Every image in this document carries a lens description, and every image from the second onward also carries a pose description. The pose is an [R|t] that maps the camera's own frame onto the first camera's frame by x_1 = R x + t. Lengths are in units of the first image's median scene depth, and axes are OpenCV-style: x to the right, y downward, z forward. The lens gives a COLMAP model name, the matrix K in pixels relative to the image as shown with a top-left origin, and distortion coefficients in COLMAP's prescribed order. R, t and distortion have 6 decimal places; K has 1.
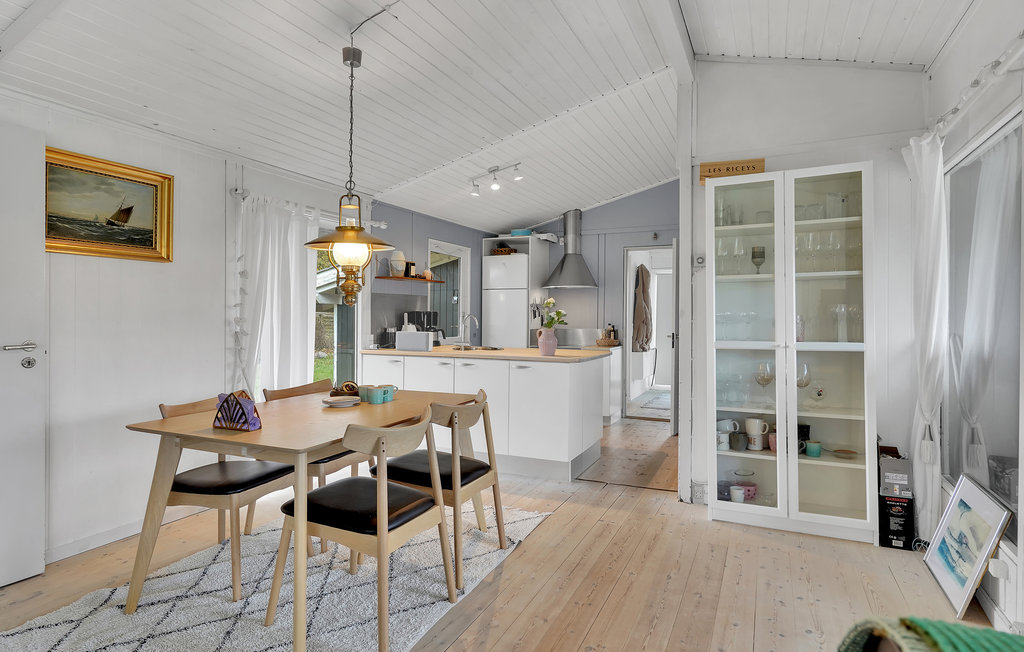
lens RADIAL K [[546.9, 0, 514.6], [0, 546.9, 318.3], [0, 0, 1]] dist [0.011631, 0.000052]
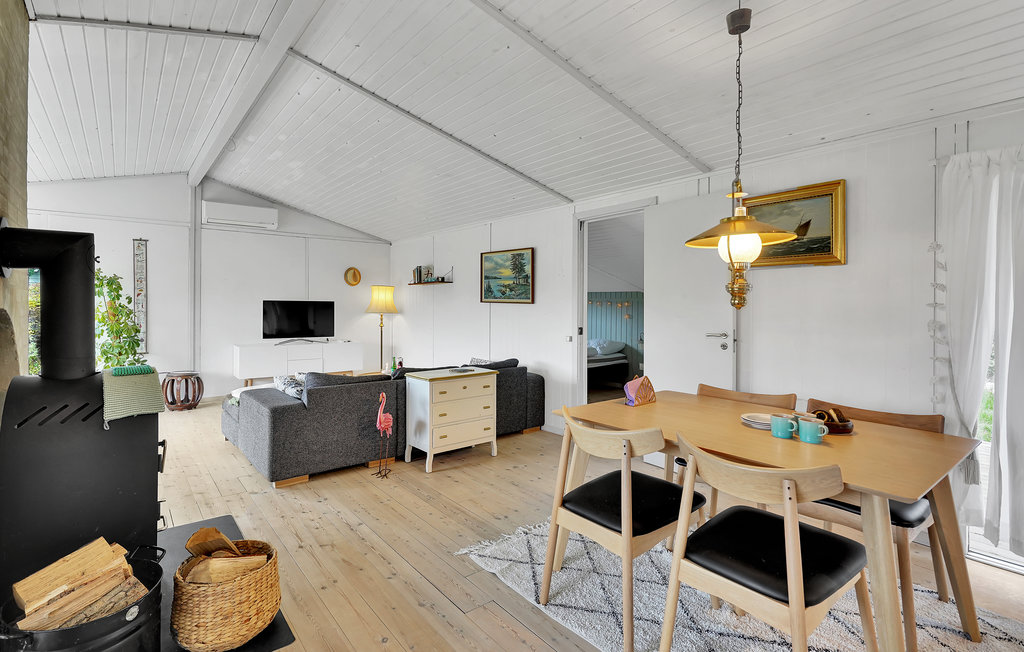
lens RADIAL K [[477.3, 0, 508.7], [0, 477.3, 311.9], [0, 0, 1]] dist [0.000567, 0.000342]
pose [[-0.451044, 0.008286, -0.892463, 0.448976], [-0.007856, 0.999881, 0.013253, -0.020607], [0.892467, 0.012989, -0.450925, 0.852263]]
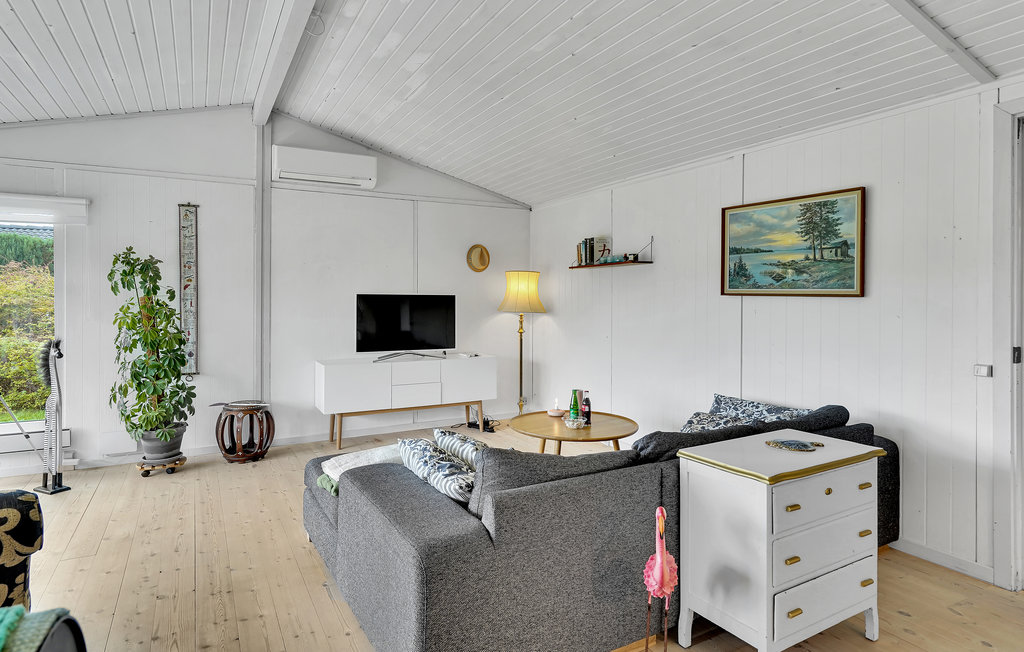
lens RADIAL K [[560.5, 0, 512.1], [0, 560.5, 305.5], [0, 0, 1]] dist [0.001788, 0.000681]
pose [[-0.593495, 0.006080, -0.804815, 0.116793], [-0.003467, 0.999943, 0.010111, -0.020546], [0.804830, 0.008792, -0.593440, 0.289240]]
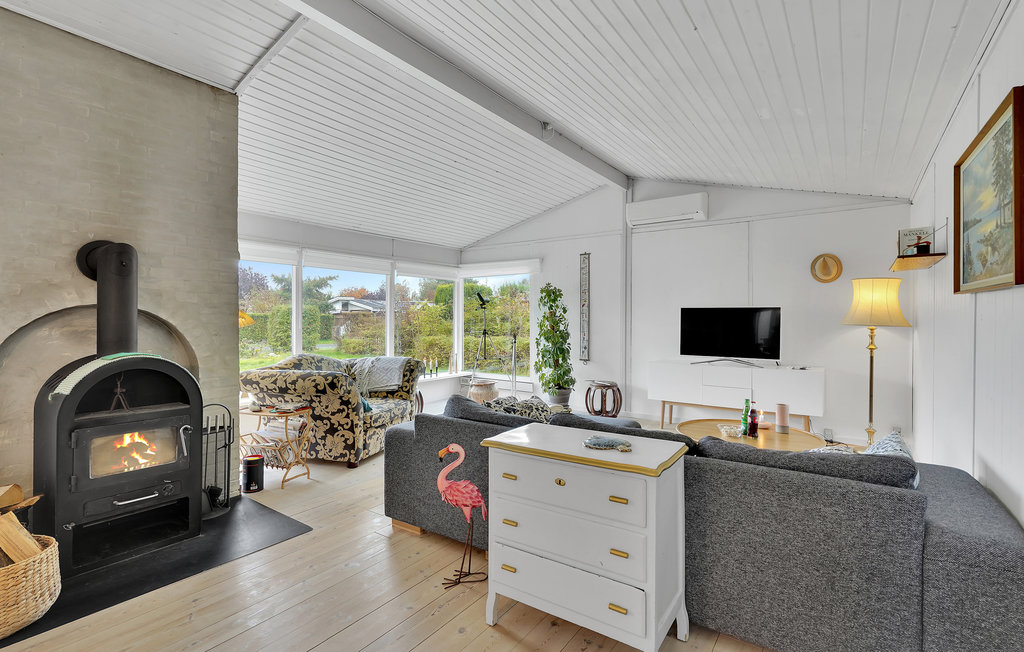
lens RADIAL K [[477.3, 0, 516.0], [0, 477.3, 322.3], [0, 0, 1]] dist [0.000567, 0.000342]
pose [[-0.984923, -0.007163, 0.172844, -0.614063], [-0.006209, 0.999962, 0.006059, 0.009124], [-0.172881, 0.004895, -0.984931, 0.737698]]
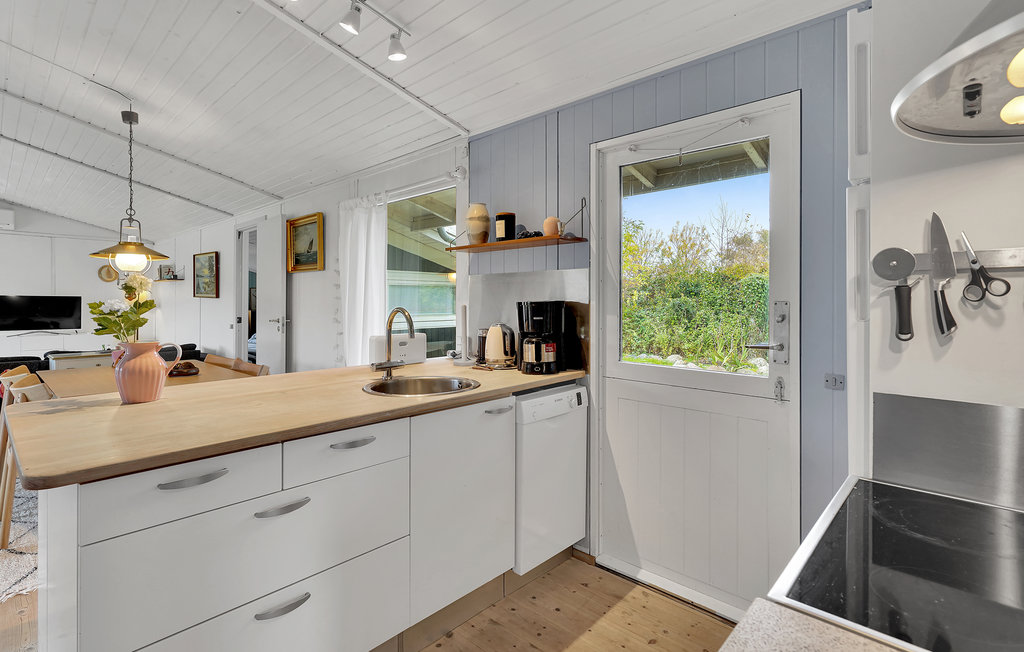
lens RADIAL K [[477.3, 0, 500.4], [0, 477.3, 303.0], [0, 0, 1]] dist [0.000567, 0.000342]
pose [[-0.316044, -0.003005, -0.948740, 0.450345], [-0.008269, 0.999966, -0.000412, -0.016310], [0.948709, 0.007715, -0.316058, 1.896641]]
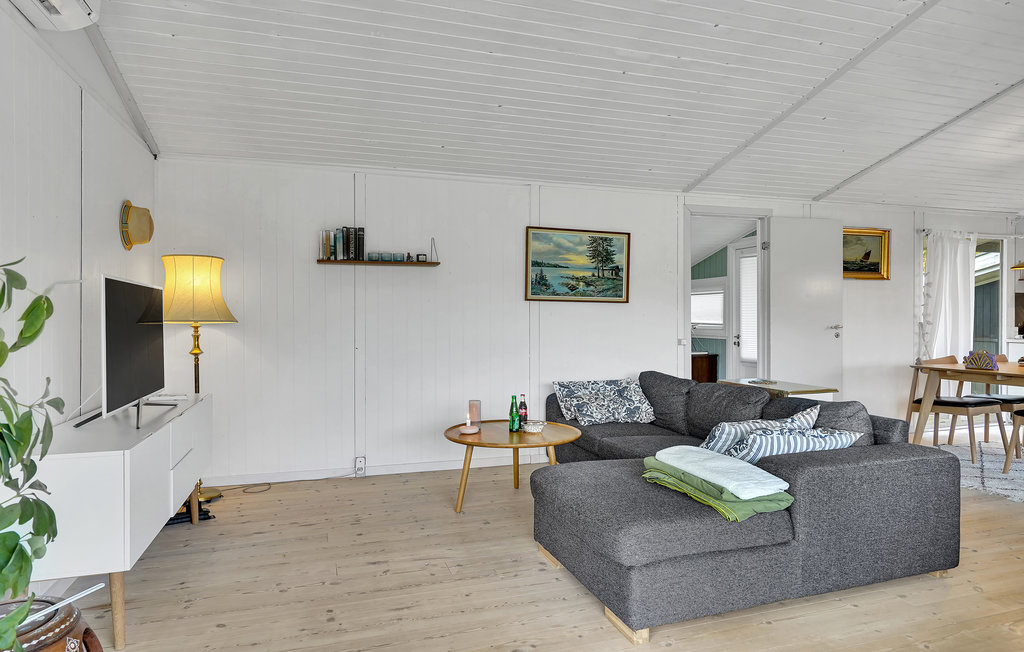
lens RADIAL K [[591.8, 0, 502.4], [0, 591.8, 323.6], [0, 0, 1]] dist [-0.001555, -0.001576]
pose [[0.659555, -0.000823, -0.751656, -0.042146], [0.003737, 0.999991, 0.002185, 0.023164], [0.751647, -0.004250, 0.659551, -1.104760]]
